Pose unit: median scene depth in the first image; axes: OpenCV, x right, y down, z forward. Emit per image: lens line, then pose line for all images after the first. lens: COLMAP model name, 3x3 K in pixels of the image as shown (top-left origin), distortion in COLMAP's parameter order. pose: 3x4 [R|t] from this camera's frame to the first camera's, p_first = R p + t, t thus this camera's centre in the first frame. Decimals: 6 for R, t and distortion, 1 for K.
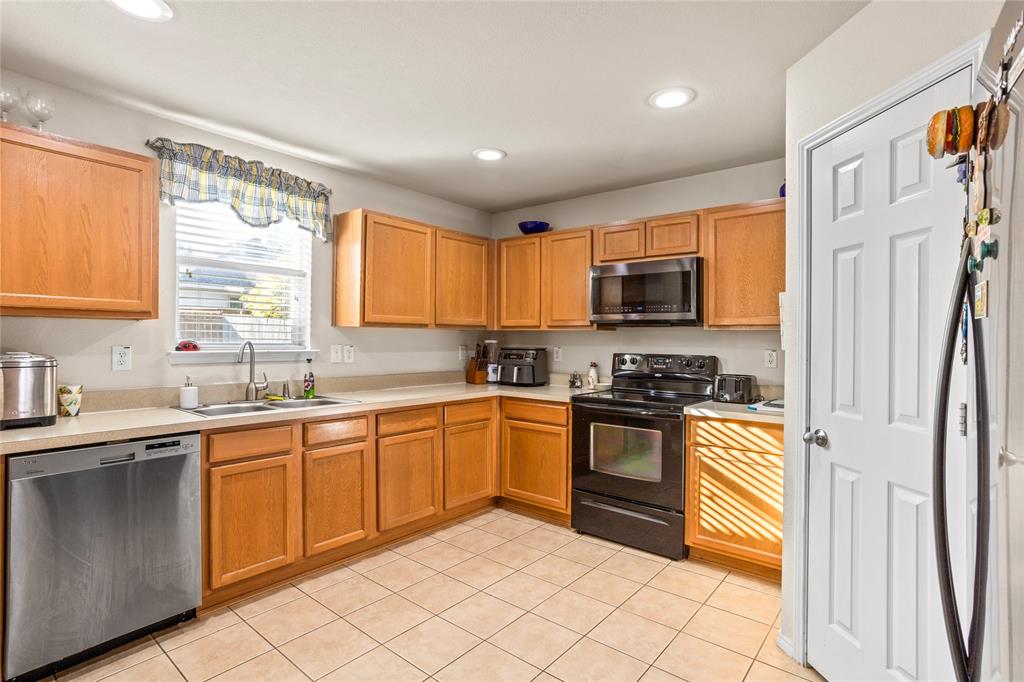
lens RADIAL K [[505.0, 0, 518.8], [0, 505.0, 339.6], [0, 0, 1]] dist [-0.017203, 0.005553]
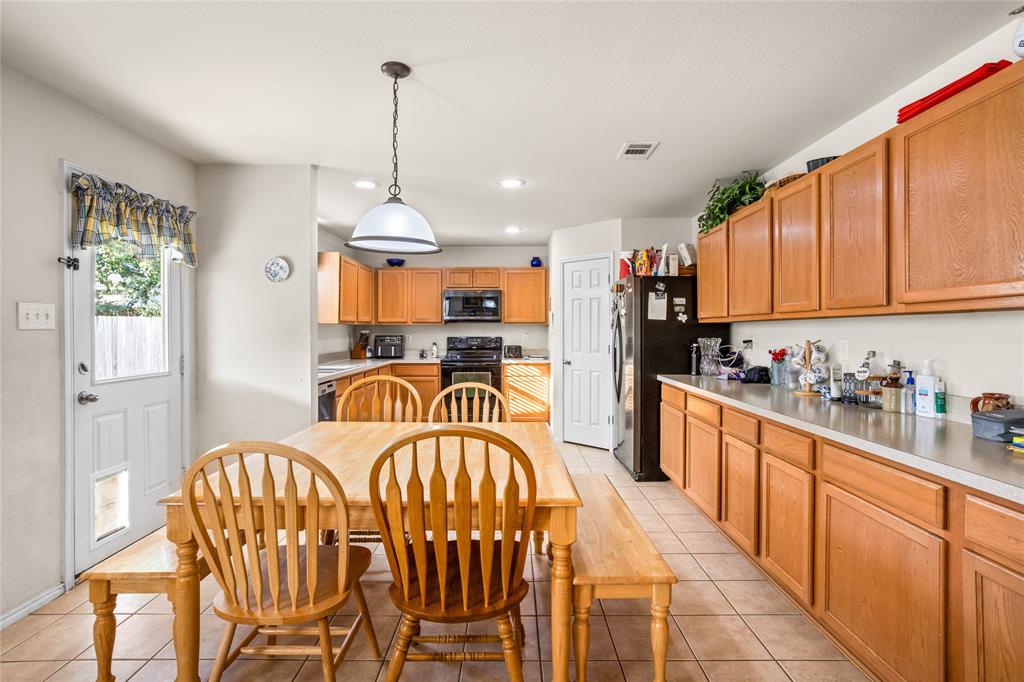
lens RADIAL K [[505.0, 0, 509.0], [0, 505.0, 340.3], [0, 0, 1]] dist [-0.017203, 0.005553]
pose [[0.781806, -0.028388, 0.622875, -0.810654], [0.012515, 0.999476, 0.029844, -0.013361], [-0.623396, -0.015537, 0.781752, -0.591969]]
